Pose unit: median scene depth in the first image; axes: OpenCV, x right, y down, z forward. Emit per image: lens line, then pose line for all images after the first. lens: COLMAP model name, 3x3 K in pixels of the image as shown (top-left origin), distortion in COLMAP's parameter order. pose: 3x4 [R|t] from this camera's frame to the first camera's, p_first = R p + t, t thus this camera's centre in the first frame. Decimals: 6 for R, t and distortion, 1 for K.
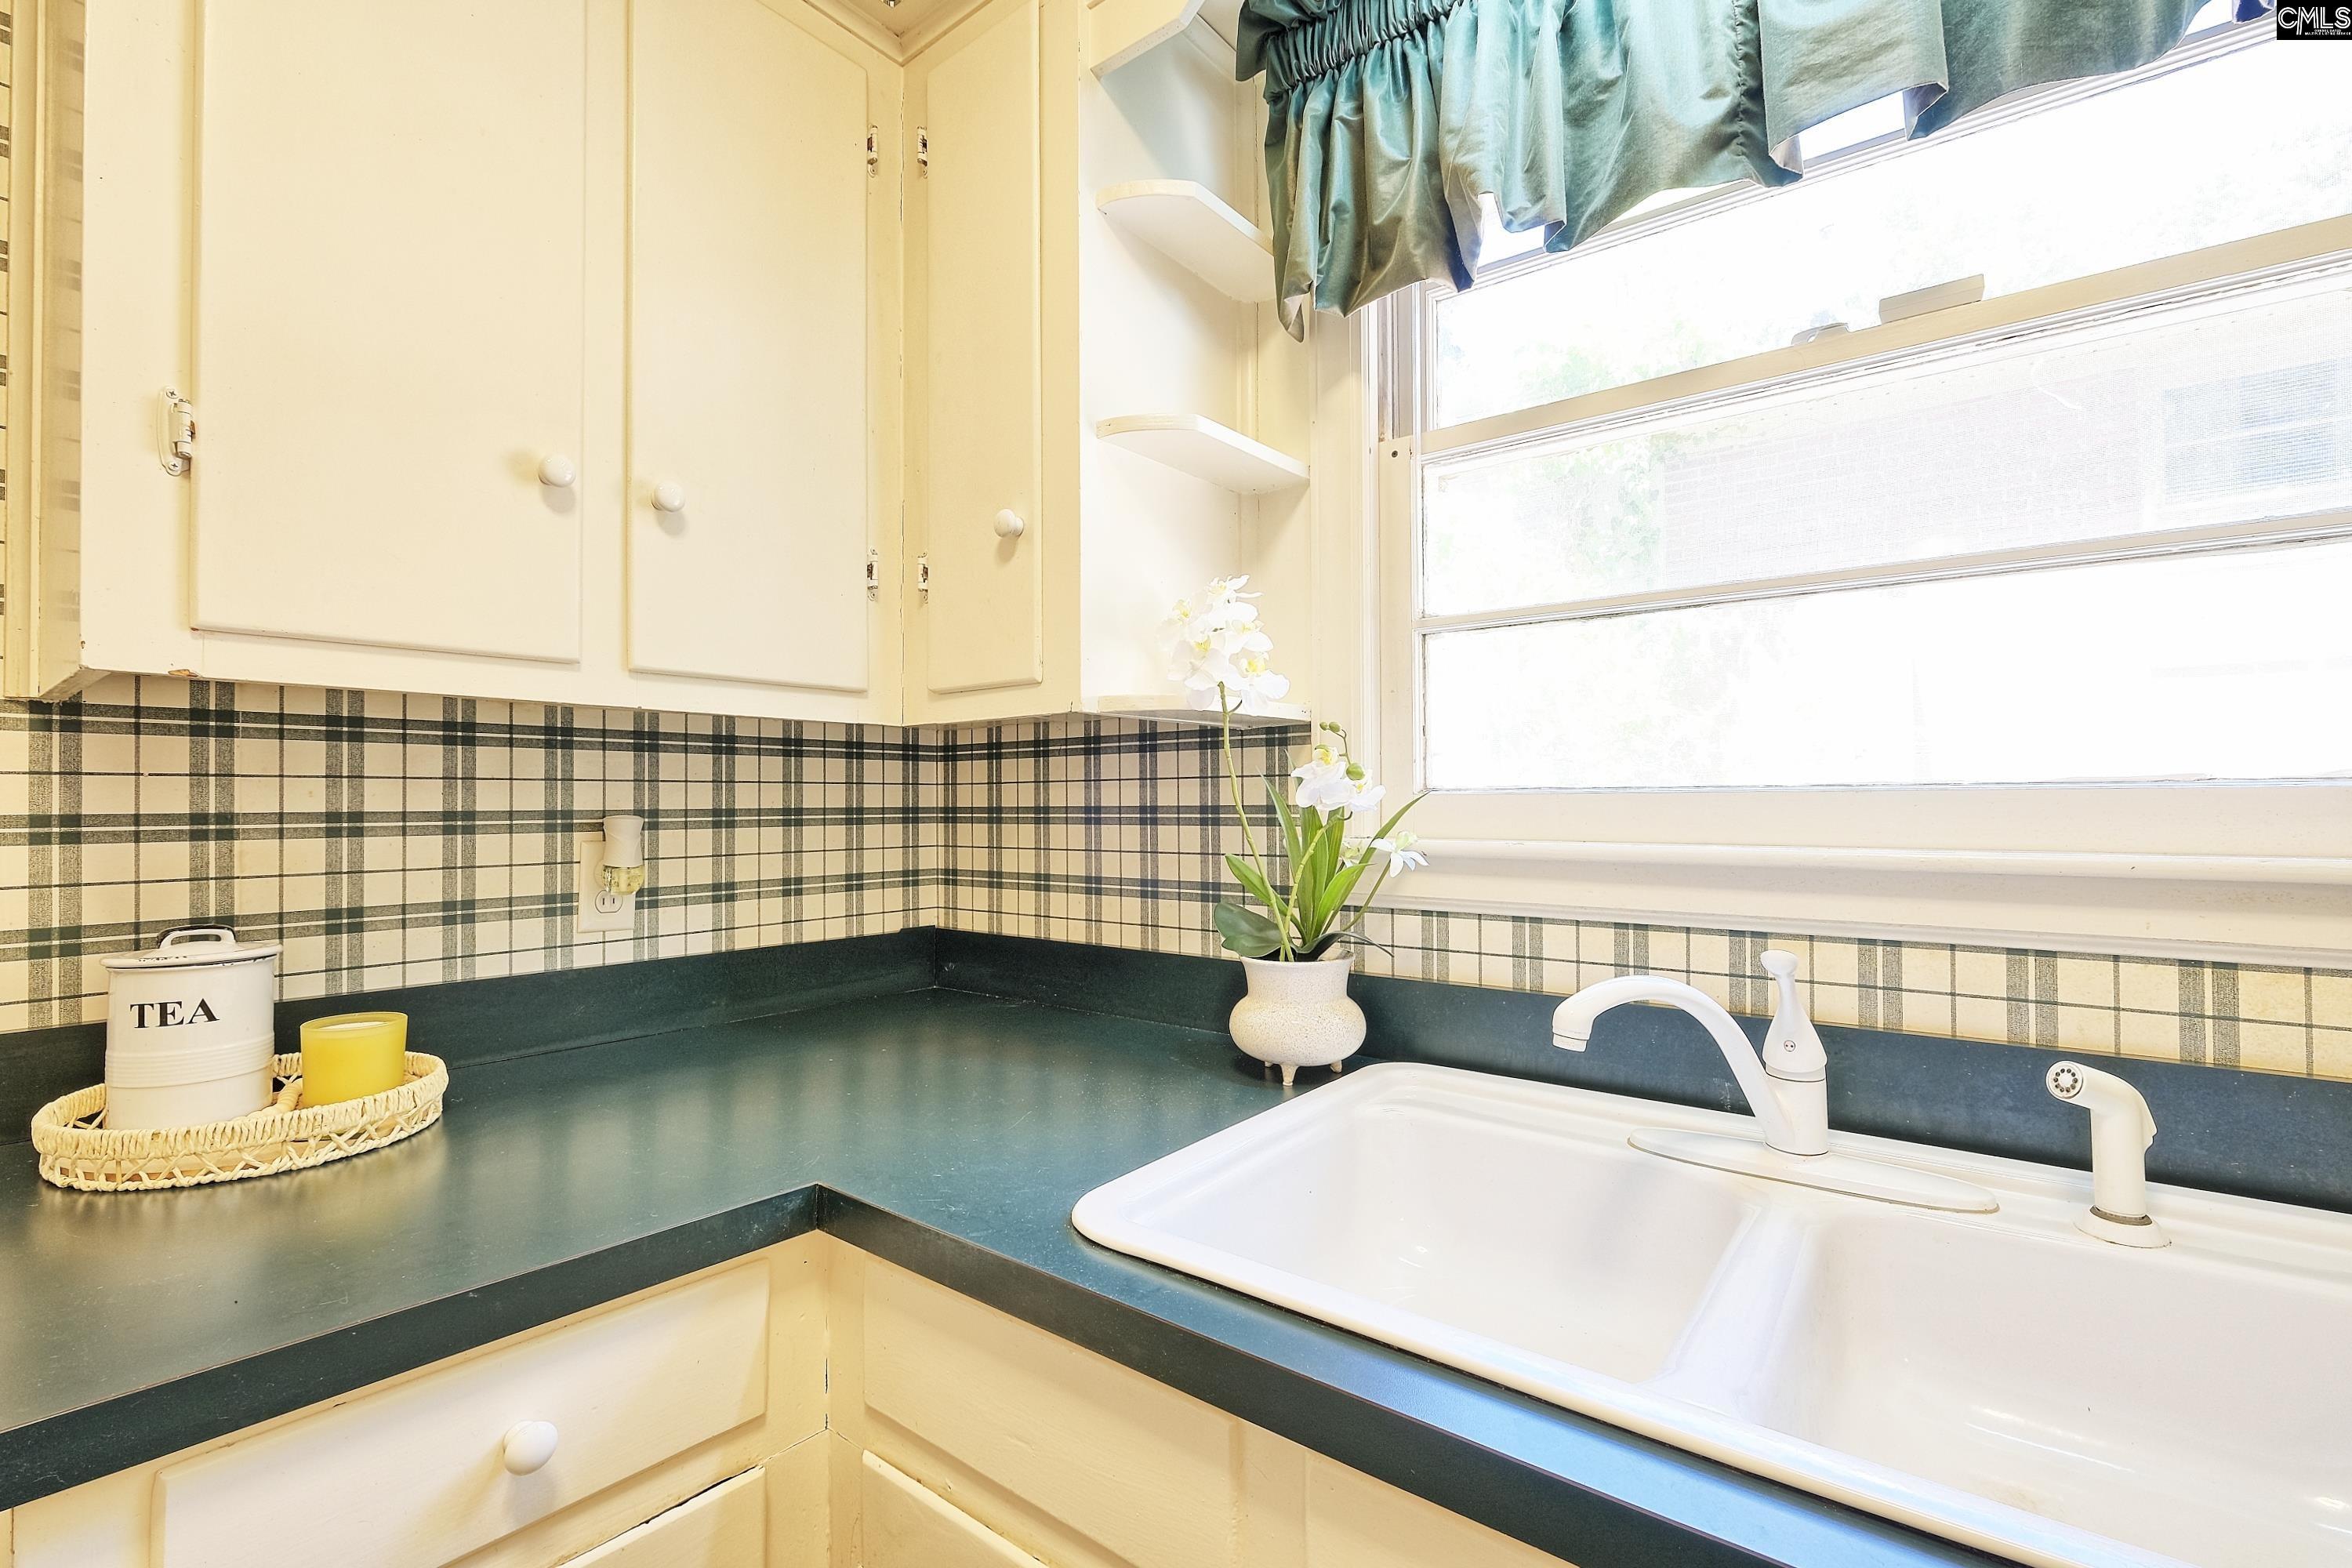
lens RADIAL K [[1027.1, 0, 1174.5], [0, 1027.1, 788.8], [0, 0, 1]] dist [-0.004154, -0.000257]
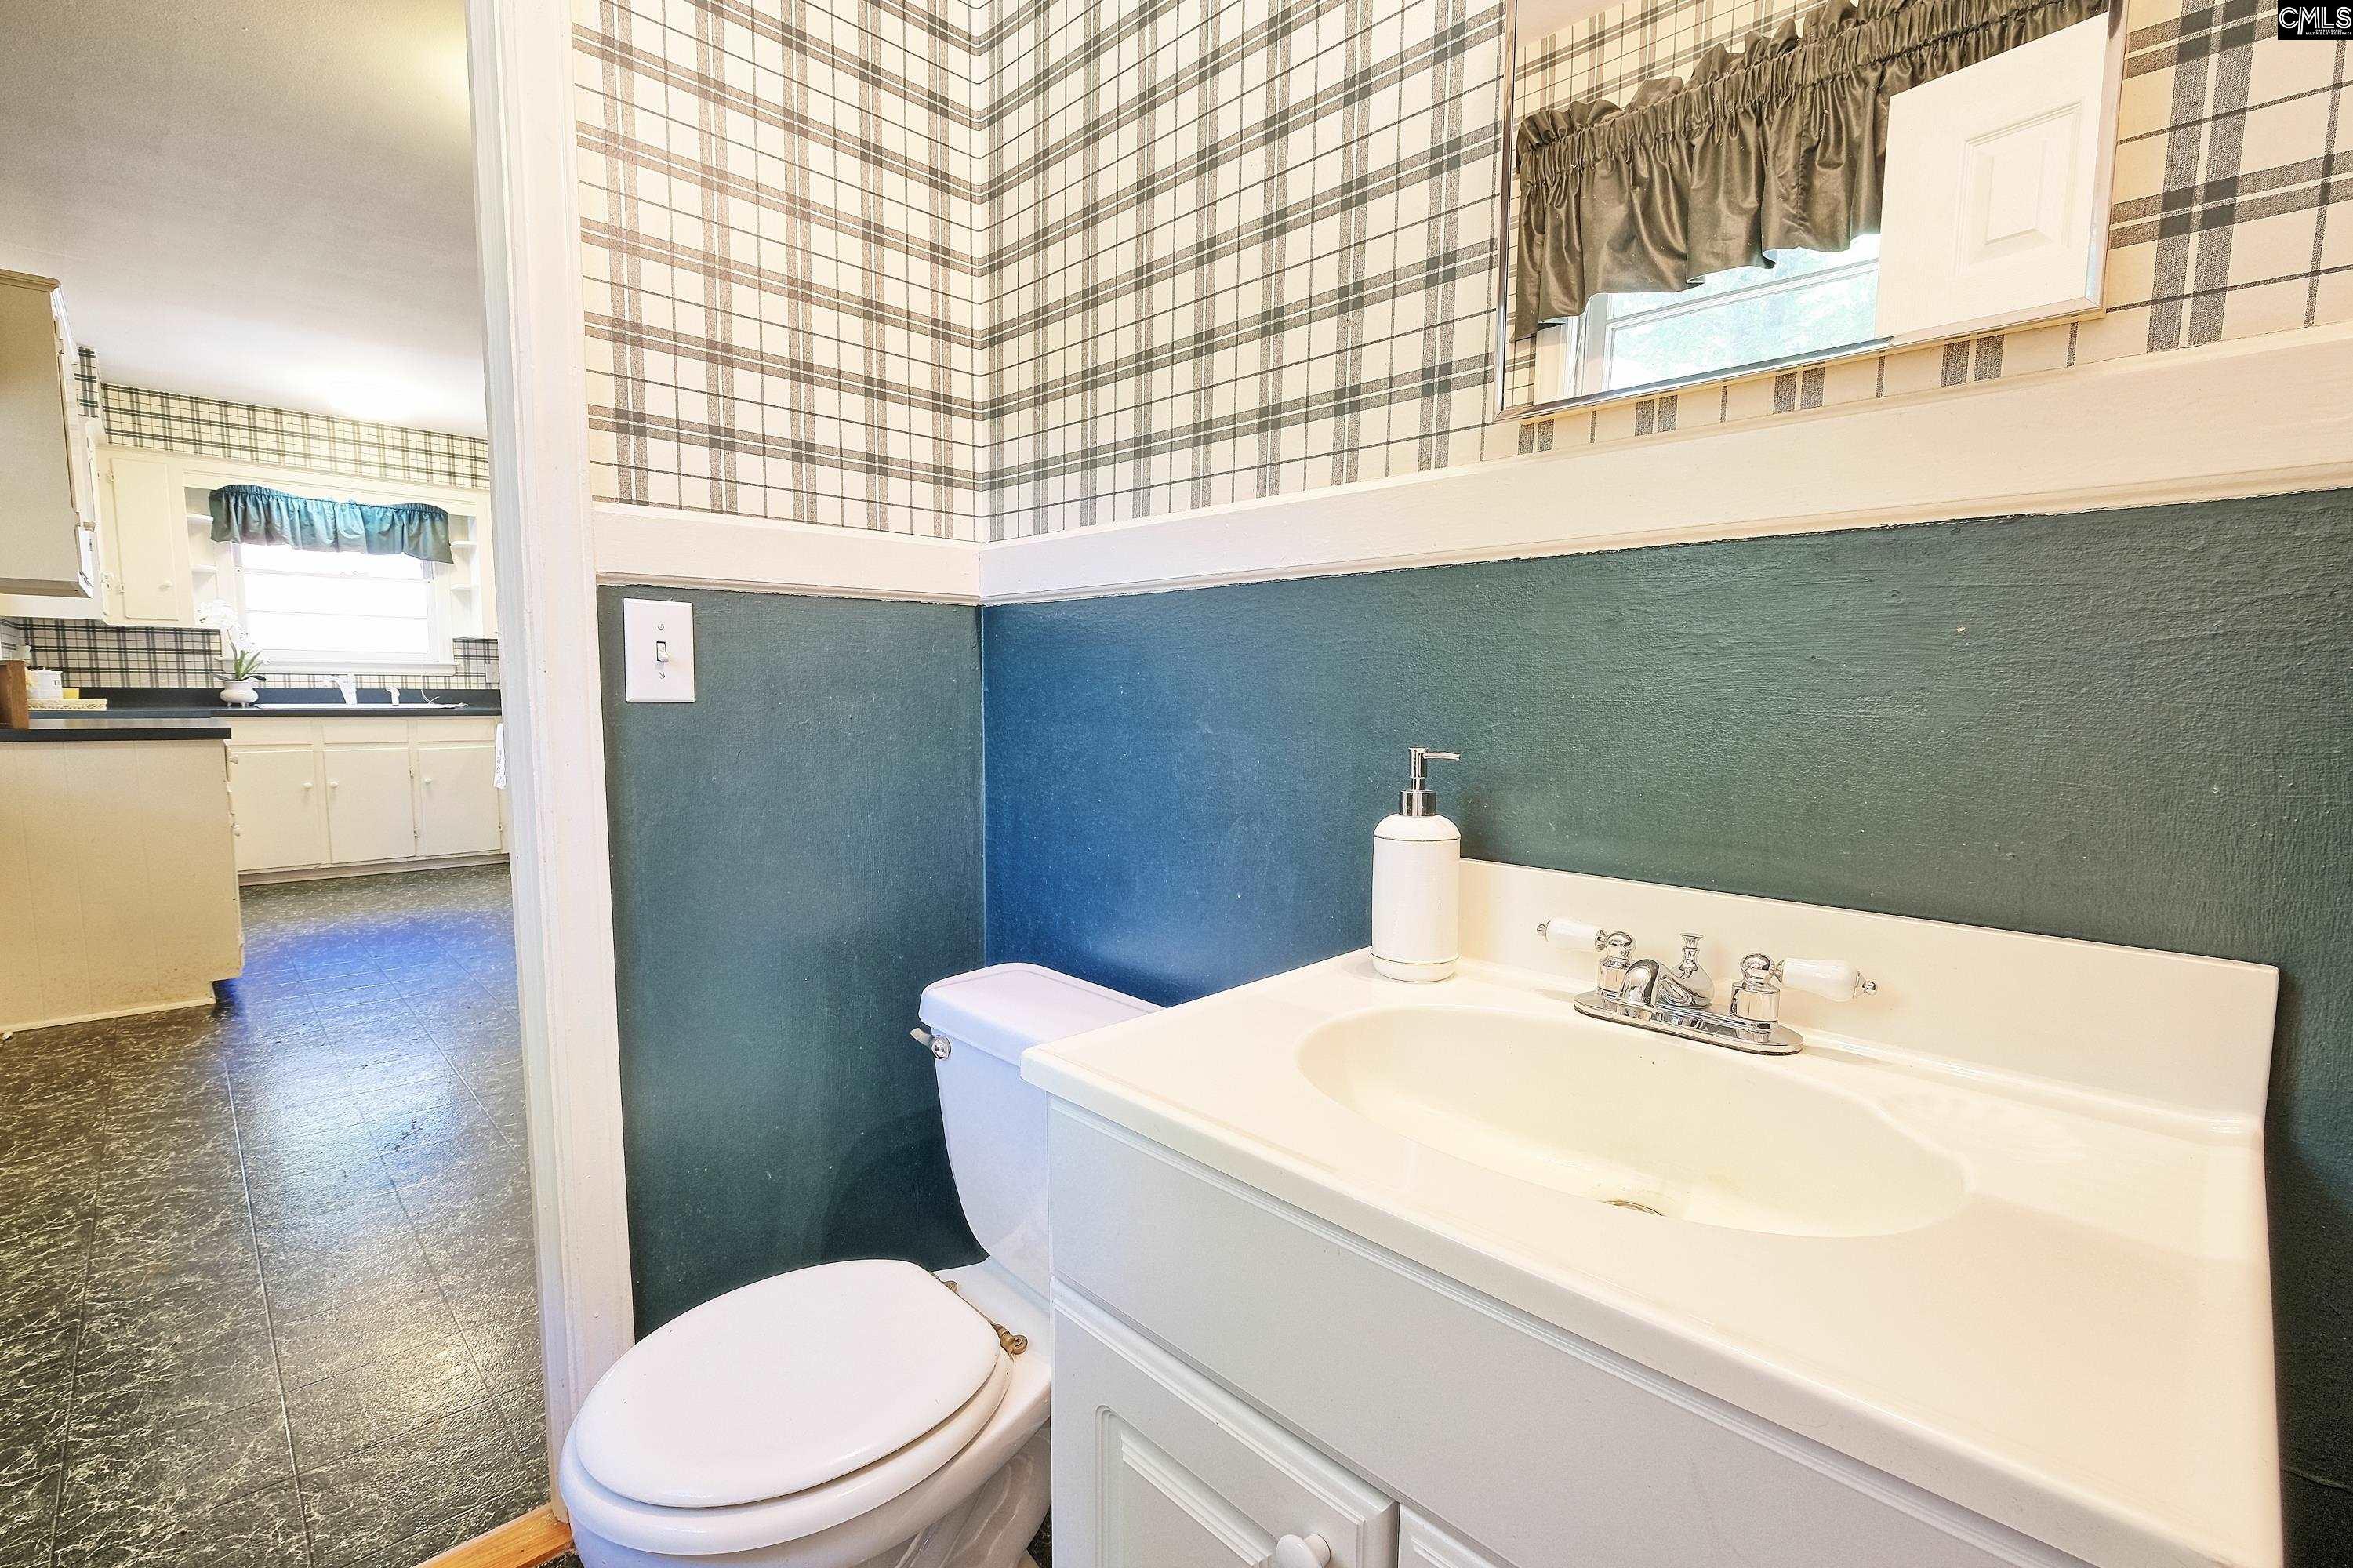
lens RADIAL K [[1027.4, 0, 1175.0], [0, 1027.4, 788.8], [0, 0, 1]] dist [-0.004154, -0.000257]
pose [[0.116499, -0.093646, 0.988766, -3.904104], [-0.028260, 0.994829, 0.097550, 0.067715], [-0.992789, -0.039307, 0.113250, -3.677441]]
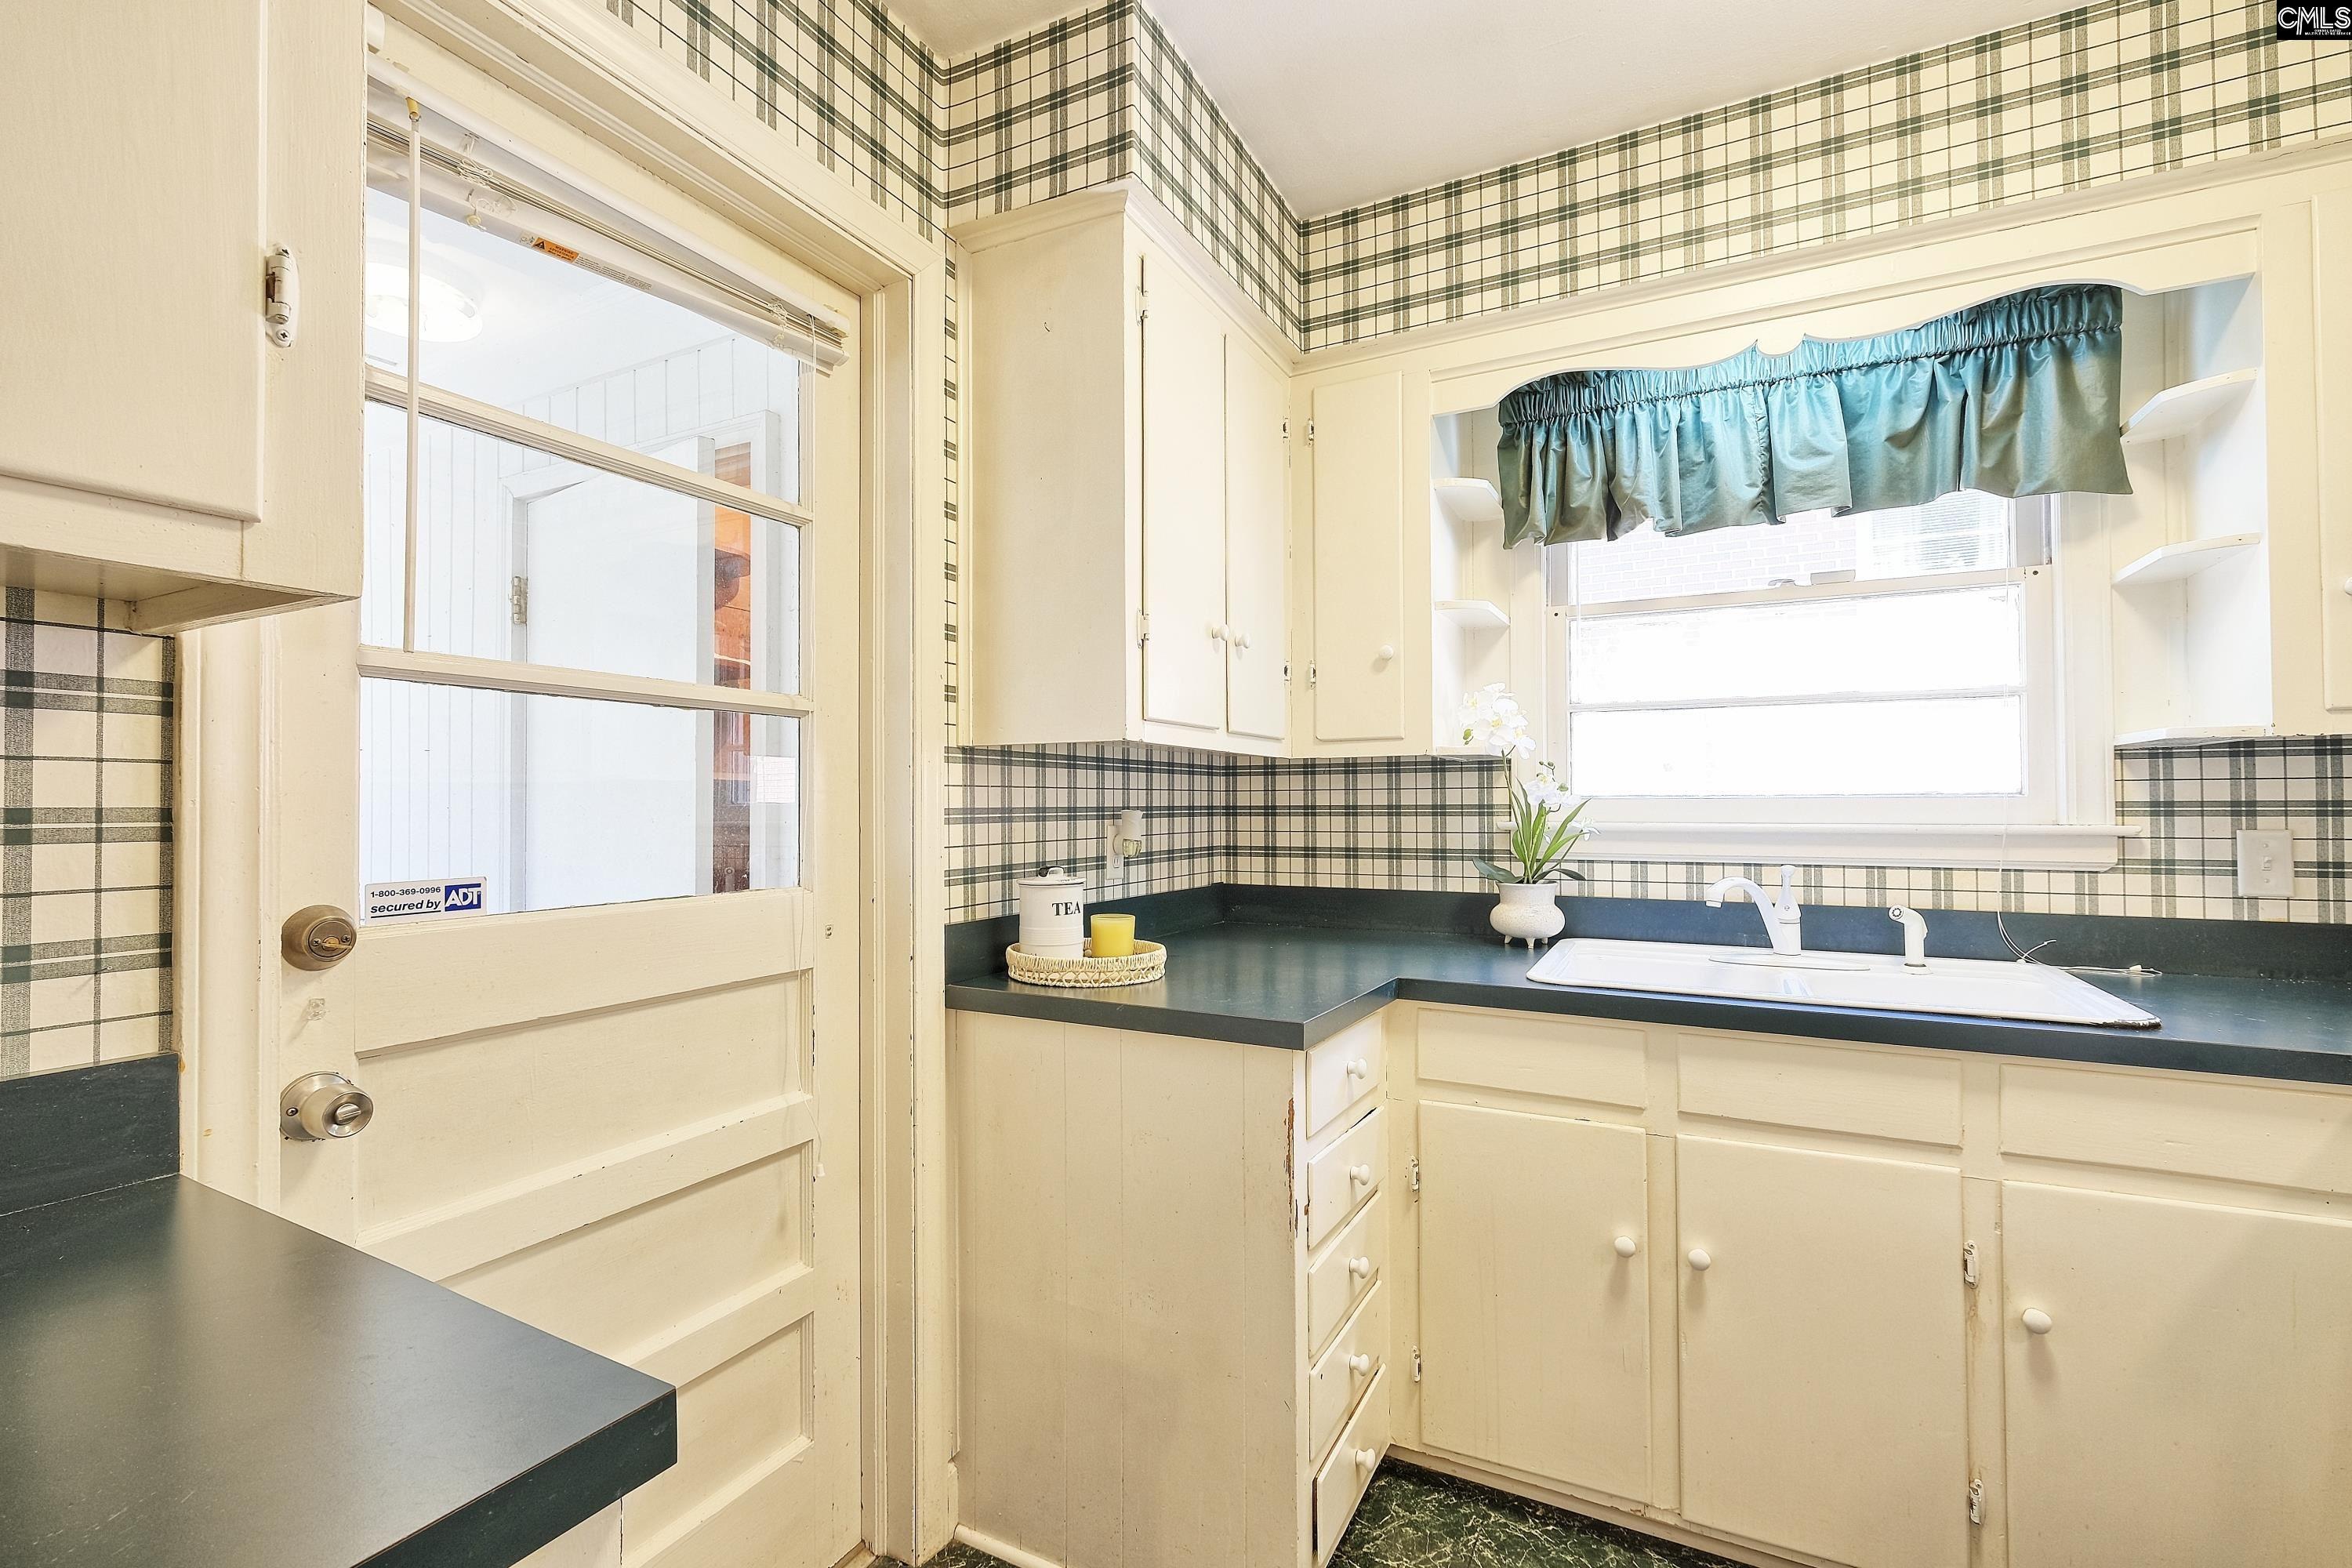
lens RADIAL K [[1018.6, 0, 1171.5], [0, 1018.6, 790.5], [0, 0, 1]] dist [-0.003823, 0.000312]
pose [[0.983087, 0.004000, 0.183097, -0.831022], [-0.003940, 0.999992, -0.000692, -0.005381], [-0.183099, -0.000041, 0.983095, -0.701633]]
